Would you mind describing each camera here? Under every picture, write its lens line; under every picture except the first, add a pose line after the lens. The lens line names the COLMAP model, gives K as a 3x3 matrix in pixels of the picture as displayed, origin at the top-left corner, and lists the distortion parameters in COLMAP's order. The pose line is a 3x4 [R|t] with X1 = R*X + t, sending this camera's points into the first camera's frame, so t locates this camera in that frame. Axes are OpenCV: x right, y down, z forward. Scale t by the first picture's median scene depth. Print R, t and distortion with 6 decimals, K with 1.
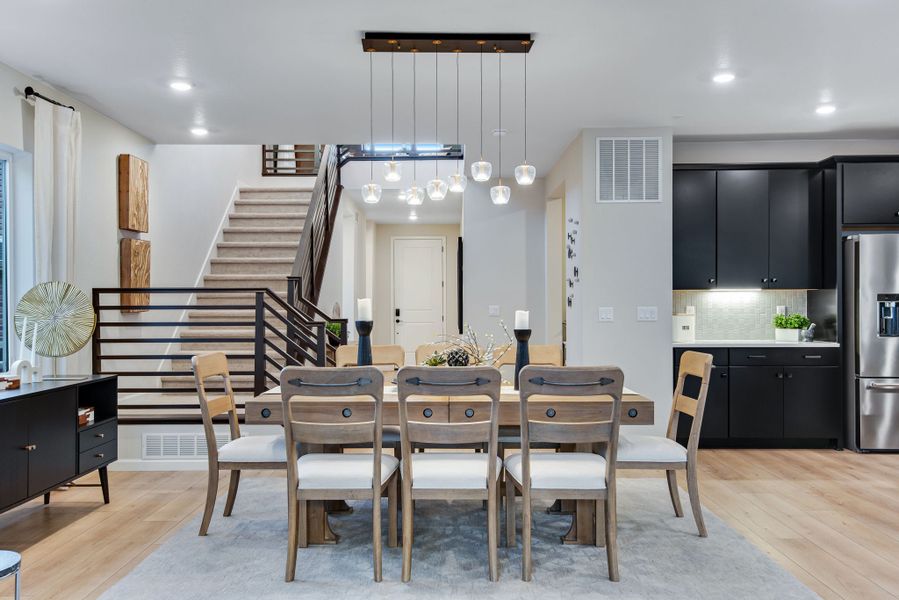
lens RADIAL K [[828.0, 0, 448.7], [0, 828.0, 296.8], [0, 0, 1]] dist [-0.002687, 0.000000]
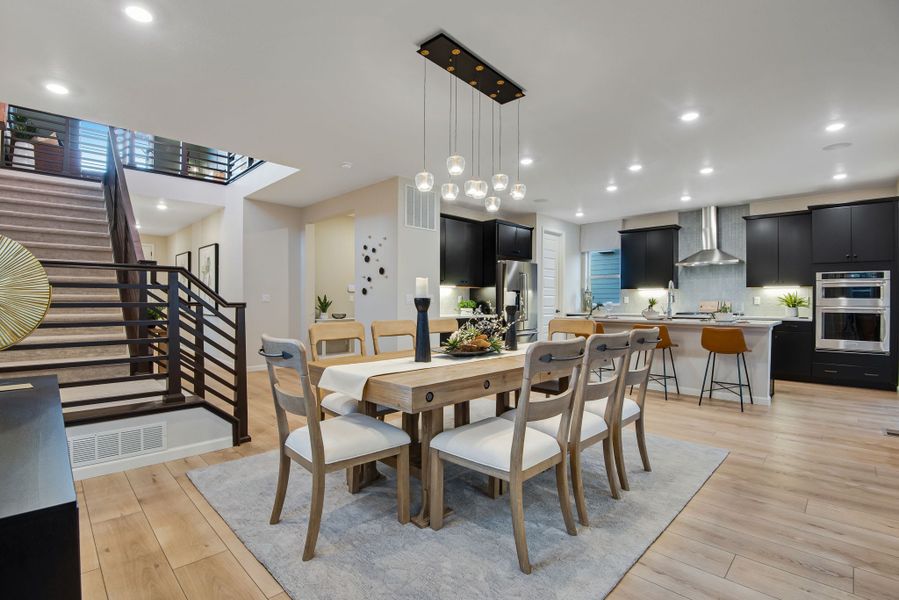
lens RADIAL K [[413.5, 0, 454.5], [0, 413.5, 305.6], [0, 0, 1]] dist [-0.026960, -0.005247]
pose [[0.691248, -0.010259, 0.722545, -0.313222], [-0.007323, 0.999748, 0.021200, 0.016278], [-0.722581, -0.019945, 0.690999, 0.397724]]
